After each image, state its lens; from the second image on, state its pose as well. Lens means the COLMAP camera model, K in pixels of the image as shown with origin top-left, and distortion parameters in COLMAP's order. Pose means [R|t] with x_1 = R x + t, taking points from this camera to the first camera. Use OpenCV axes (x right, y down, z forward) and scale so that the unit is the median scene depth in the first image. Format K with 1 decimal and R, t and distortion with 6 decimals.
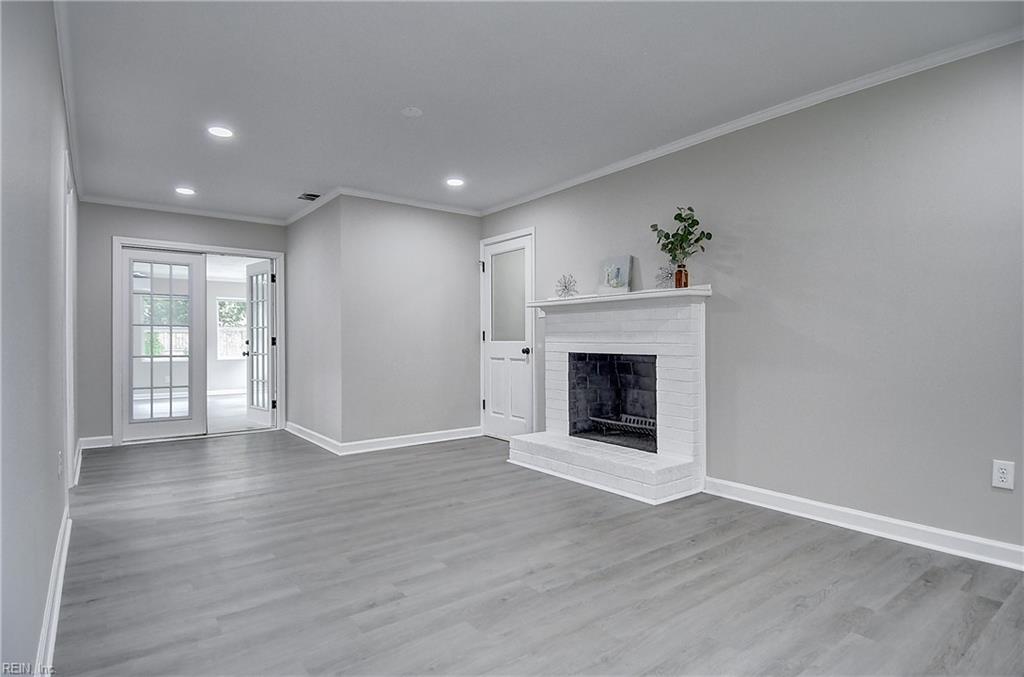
lens RADIAL K [[554.4, 0, 525.8], [0, 554.4, 347.2], [0, 0, 1]] dist [0.049386, -0.058188]
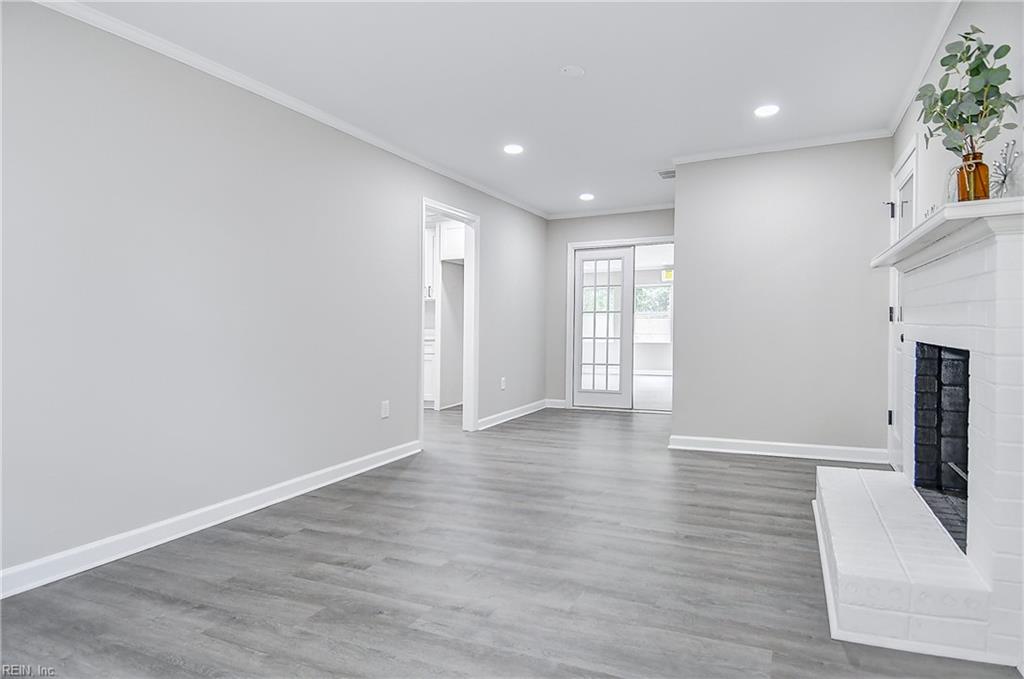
lens RADIAL K [[570.2, 0, 513.8], [0, 570.2, 305.2], [0, 0, 1]] dist [0.060740, -0.065955]
pose [[0.444576, -0.043109, -0.894703, 0.553609], [0.006049, 0.998963, -0.045127, 0.001018], [0.895721, 0.014650, 0.444376, 0.471054]]
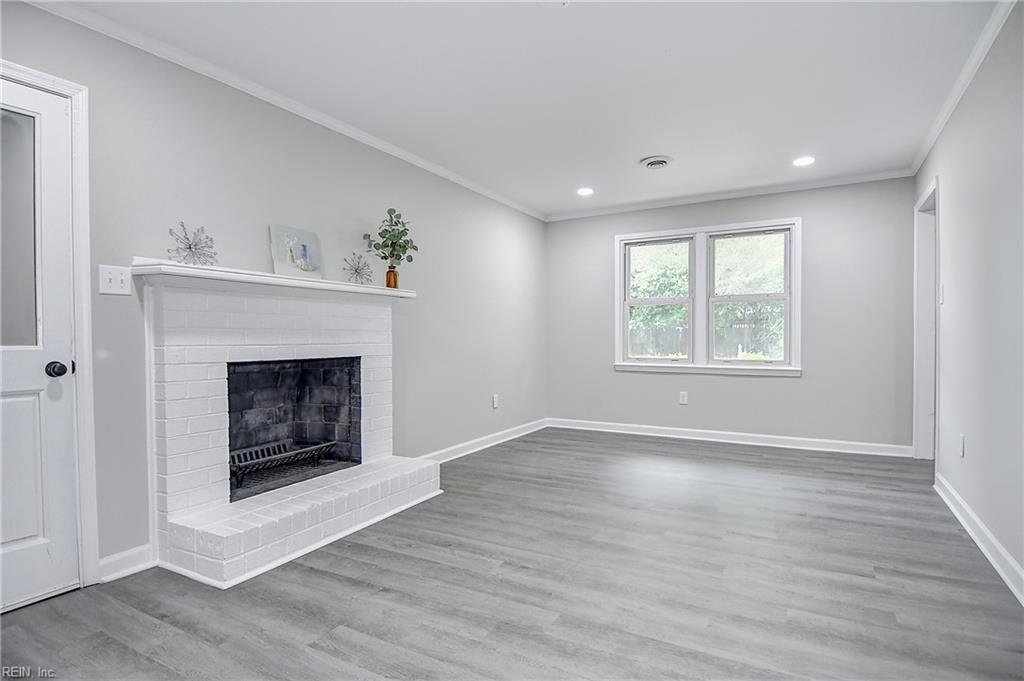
lens RADIAL K [[534.7, 0, 512.0], [0, 534.7, 340.5], [0, 0, 1]] dist [0.000567, -0.000992]
pose [[-0.397405, -0.005048, 0.917630, -0.722958], [0.019495, 0.999713, 0.013942, -0.019857], [-0.917436, 0.023430, -0.397192, 1.207503]]
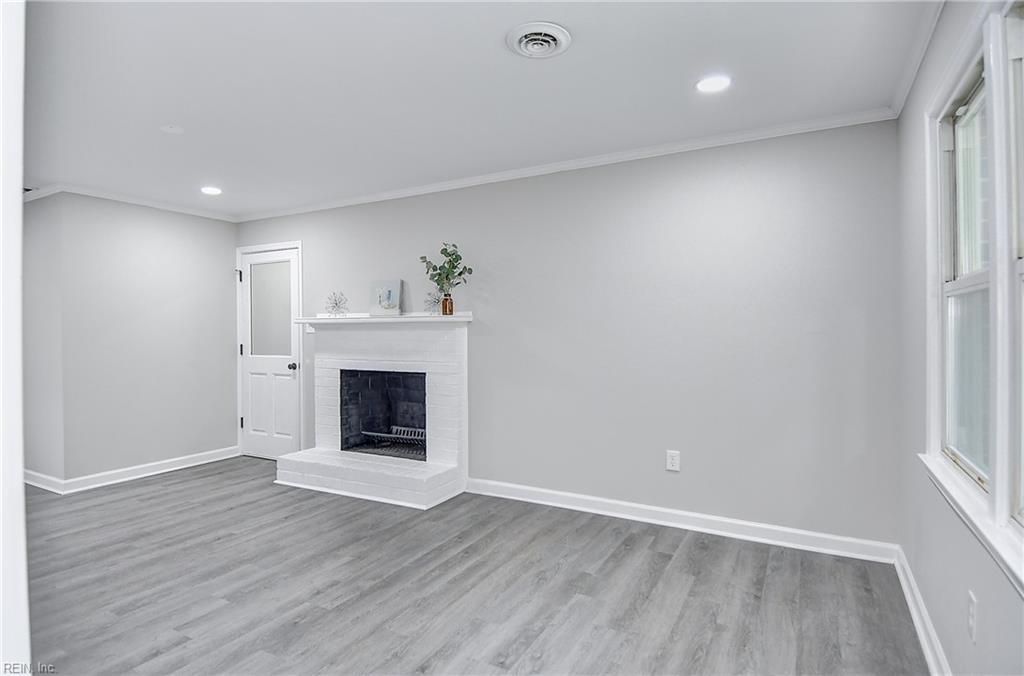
lens RADIAL K [[561.5, 0, 512.0], [0, 561.5, 338.0], [0, 0, 1]] dist [0.070487, -0.074421]
pose [[0.919158, -0.004479, 0.393865, -0.052587], [0.005274, 0.999986, -0.000936, -0.057236], [-0.393855, 0.002937, 0.919168, -0.107871]]
